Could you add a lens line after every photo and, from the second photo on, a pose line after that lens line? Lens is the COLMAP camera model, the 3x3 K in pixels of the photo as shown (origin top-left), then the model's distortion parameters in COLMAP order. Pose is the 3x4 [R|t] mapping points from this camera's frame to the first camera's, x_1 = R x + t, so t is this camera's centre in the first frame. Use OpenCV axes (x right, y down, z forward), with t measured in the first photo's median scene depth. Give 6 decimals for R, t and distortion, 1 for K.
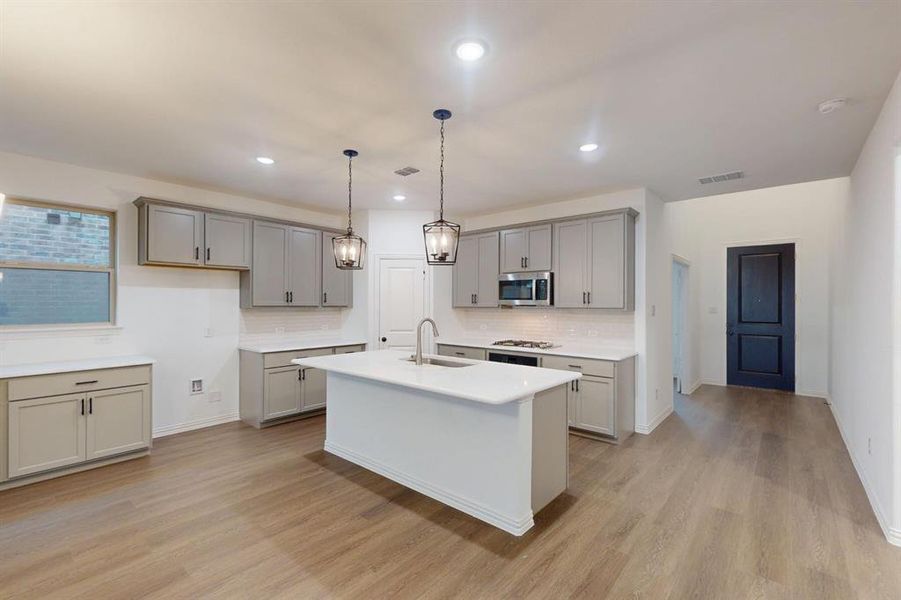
lens RADIAL K [[390.9, 0, 450.5], [0, 390.9, 300.0], [0, 0, 1]] dist [-0.017079, -0.000695]
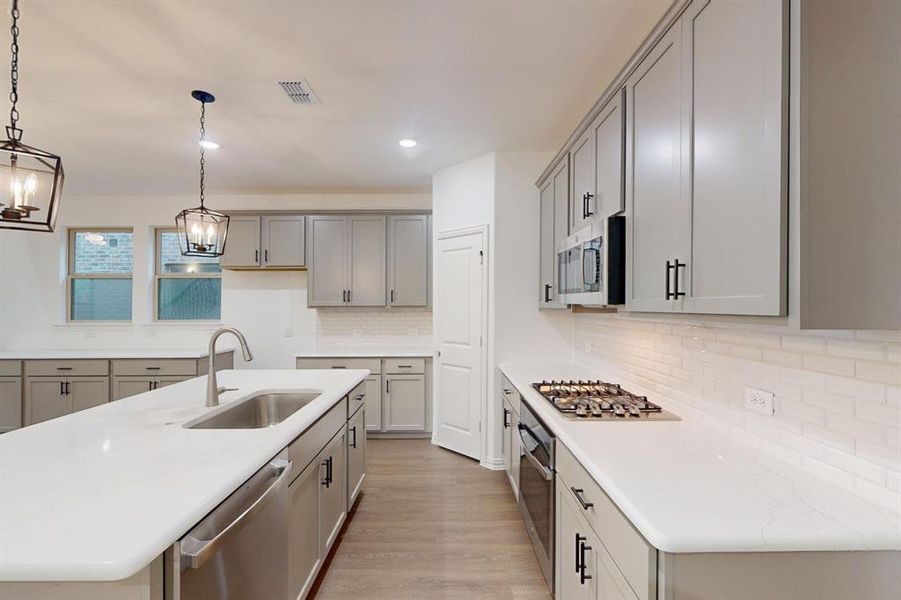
lens RADIAL K [[406.7, 0, 450.5], [0, 406.7, 300.0], [0, 0, 1]] dist [0.000662, 0.000434]
pose [[0.636901, -0.015905, -0.770782, 0.484648], [0.012160, 0.999870, -0.010585, 0.014734], [0.770850, -0.002631, 0.637012, 0.649819]]
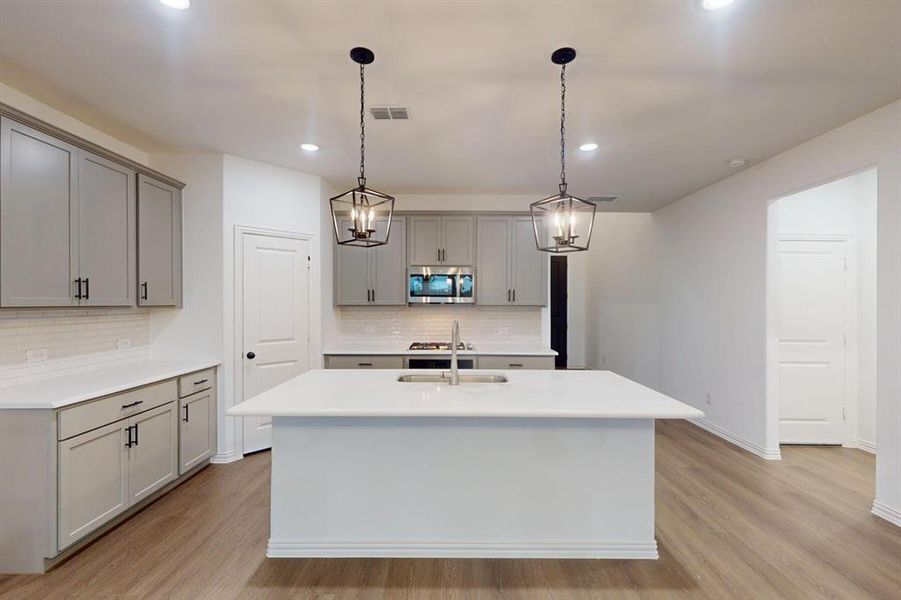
lens RADIAL K [[387.0, 0, 449.9], [0, 387.0, 304.4], [0, 0, 1]] dist [-0.001525, 0.000283]
pose [[0.762263, -0.006676, 0.647233, -0.398723], [-0.005350, 0.999848, 0.016614, 0.001860], [-0.647245, -0.016127, 0.762111, 0.327410]]
